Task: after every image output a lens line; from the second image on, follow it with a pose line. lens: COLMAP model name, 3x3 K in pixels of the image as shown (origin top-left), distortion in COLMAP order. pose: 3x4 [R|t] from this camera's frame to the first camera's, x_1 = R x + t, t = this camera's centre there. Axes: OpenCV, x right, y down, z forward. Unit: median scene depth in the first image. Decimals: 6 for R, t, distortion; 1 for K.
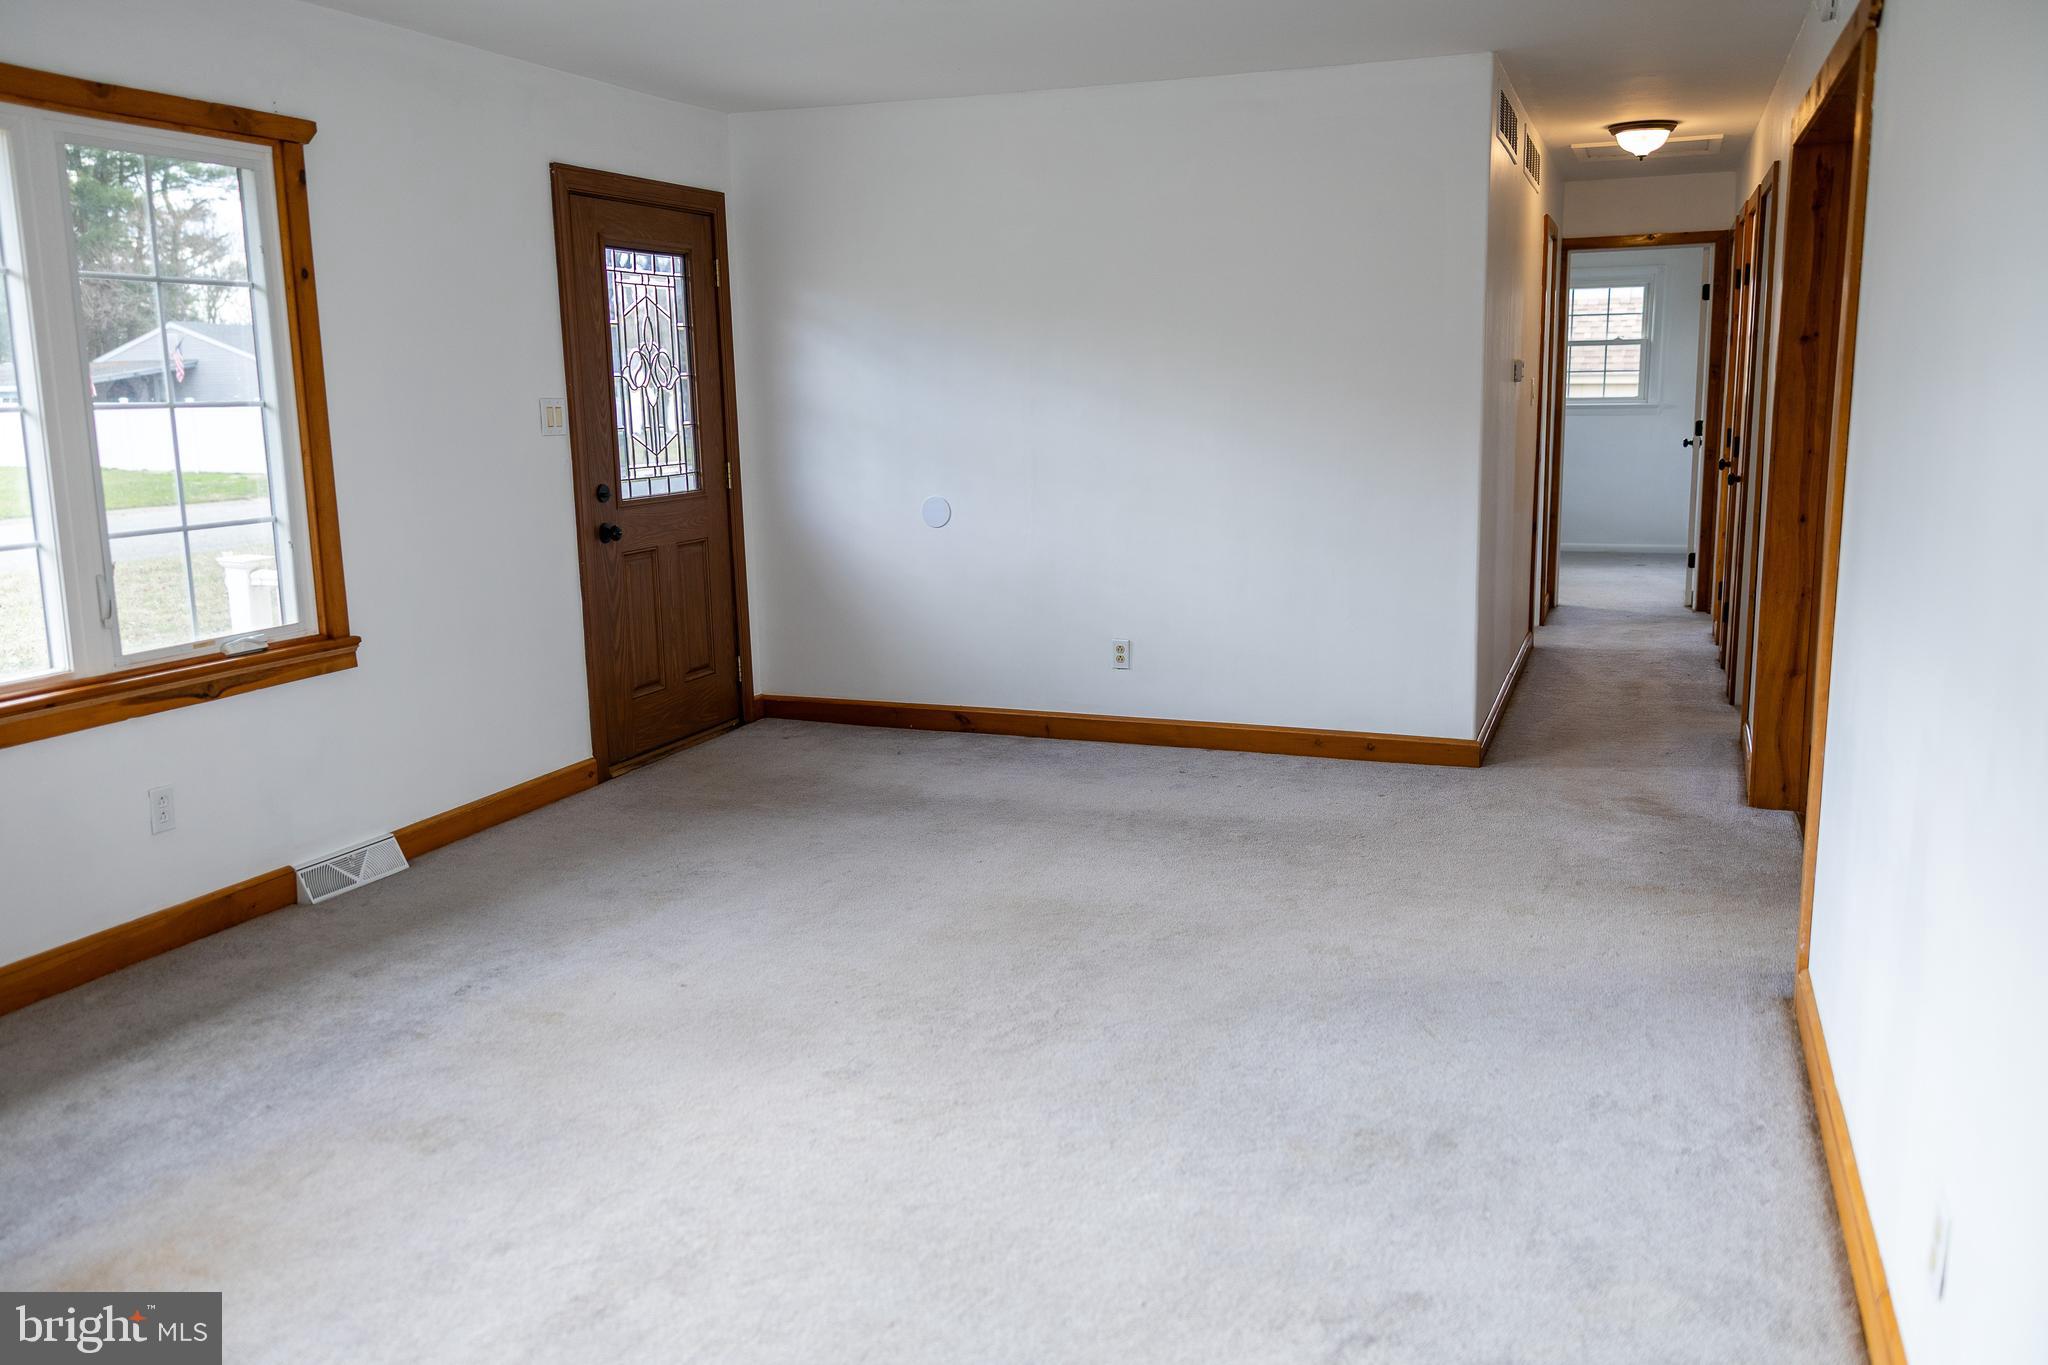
lens RADIAL K [[1646.3, 0, 1015.5], [0, 1646.3, 680.3], [0, 0, 1]] dist [0.009757, -0.001210]
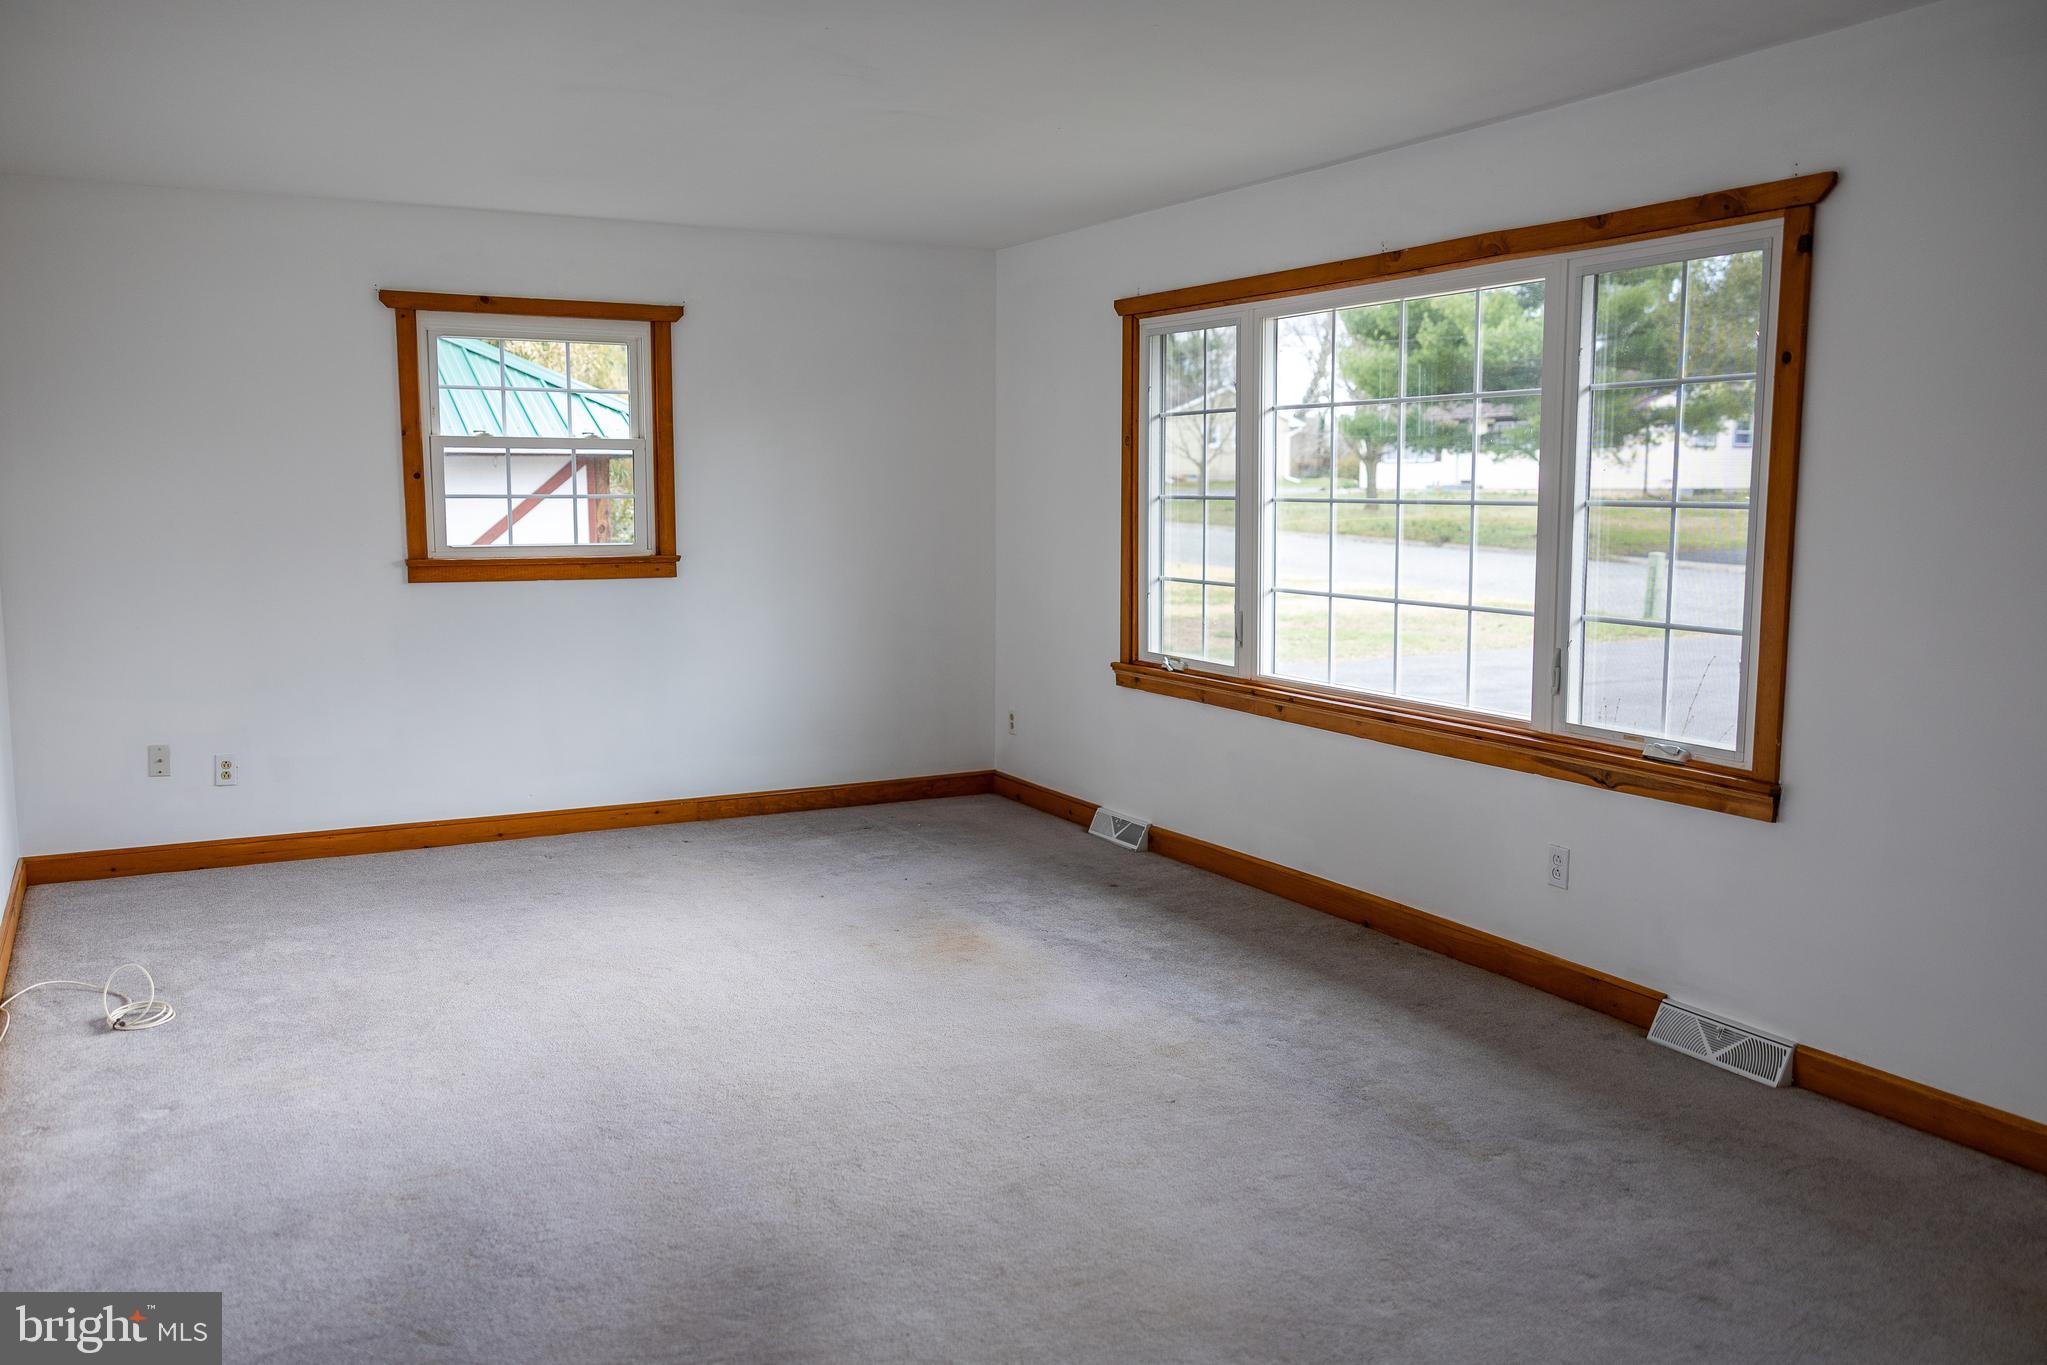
lens RADIAL K [[1645.5, 0, 1015.0], [0, 1645.5, 680.3], [0, 0, 1]] dist [0.009757, -0.001210]
pose [[-0.652571, 0.106744, -0.750171, 0.367238], [-0.125531, 0.961117, 0.245959, -0.184659], [0.747257, 0.254675, -0.613798, 0.953913]]
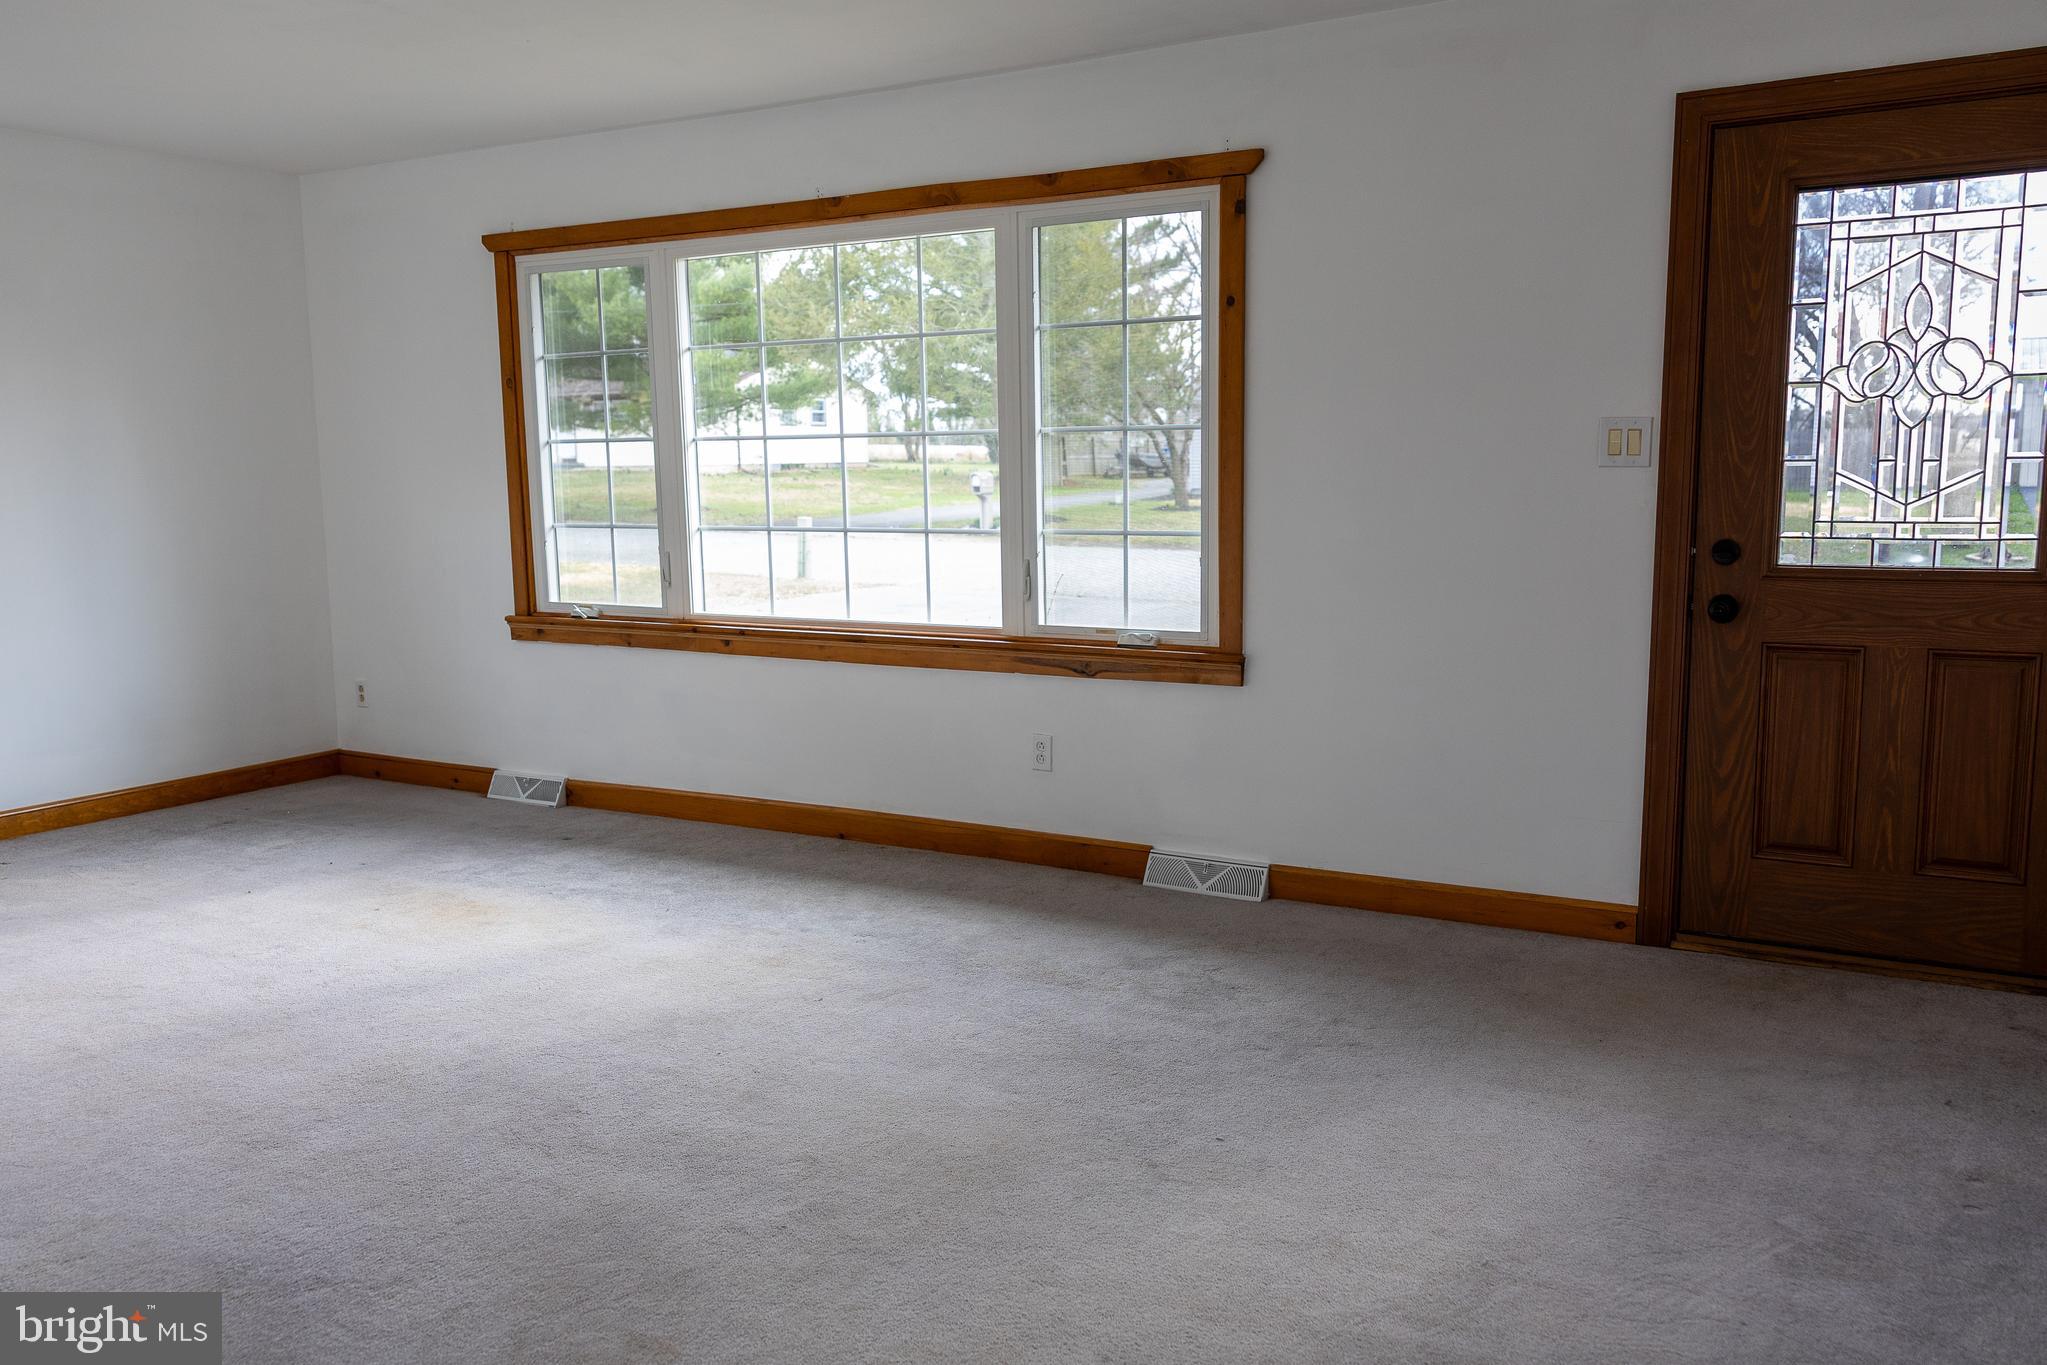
lens RADIAL K [[1645.5, 0, 1015.0], [0, 1645.5, 680.3], [0, 0, 1]] dist [0.009757, -0.001210]
pose [[-0.167749, 0.151017, -0.974194, 0.476466], [-0.160154, 0.970895, 0.178083, -0.133539], [0.972734, 0.185894, -0.138681, 0.794402]]
